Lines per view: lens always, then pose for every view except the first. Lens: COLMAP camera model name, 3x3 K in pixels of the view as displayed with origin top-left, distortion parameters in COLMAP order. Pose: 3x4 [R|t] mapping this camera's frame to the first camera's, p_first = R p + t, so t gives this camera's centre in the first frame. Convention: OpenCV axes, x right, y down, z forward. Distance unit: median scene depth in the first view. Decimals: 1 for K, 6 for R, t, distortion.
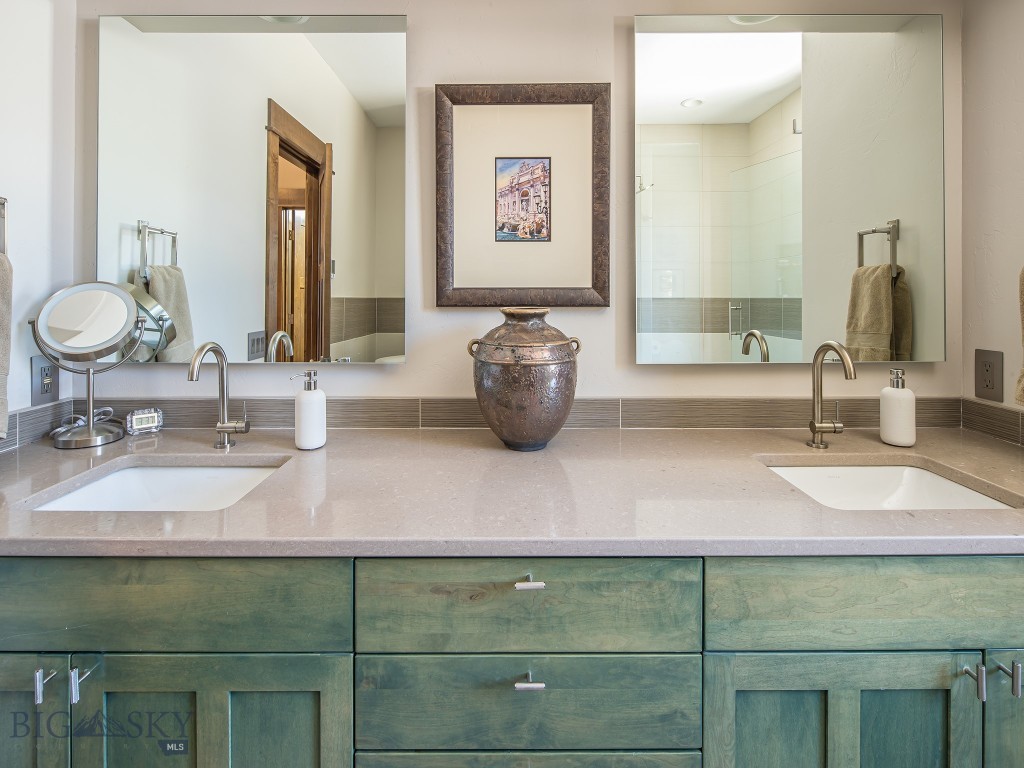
lens RADIAL K [[491.6, 0, 511.3], [0, 491.6, 386.2], [0, 0, 1]] dist [0.000744, 0.000207]
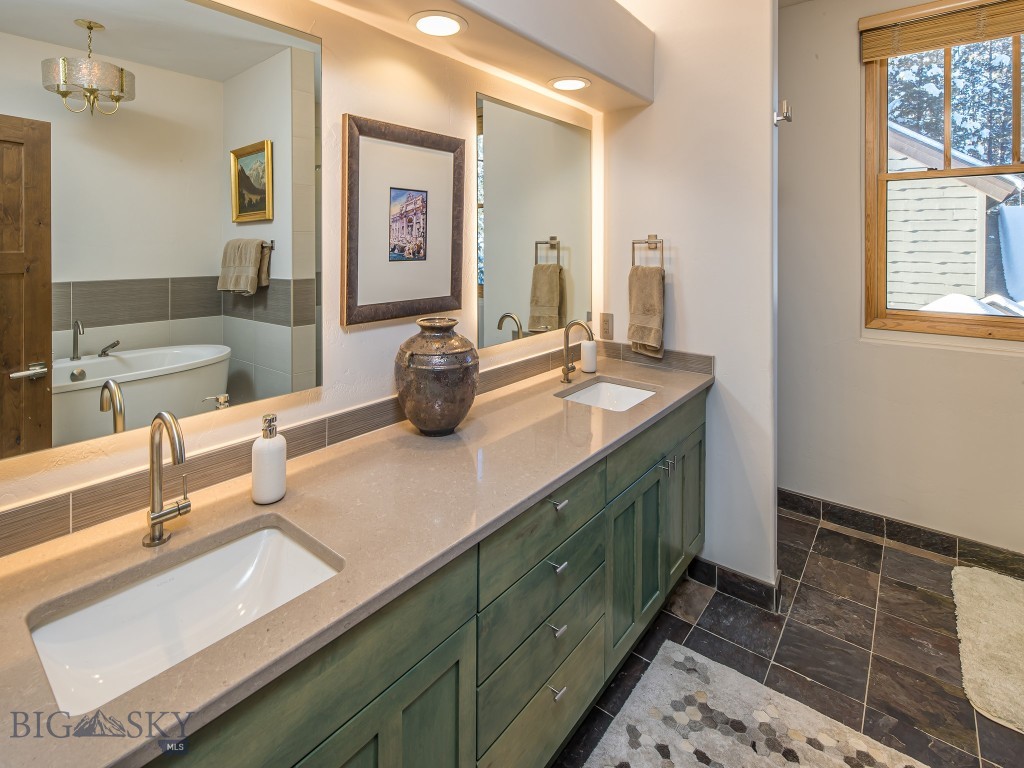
lens RADIAL K [[491.6, 0, 511.3], [0, 491.6, 386.2], [0, 0, 1]] dist [0.000744, 0.000207]
pose [[0.627535, -0.211447, 0.749326, -0.773047], [0.142260, 0.977354, 0.156654, -0.156865], [-0.765481, 0.008293, 0.643405, 0.075224]]
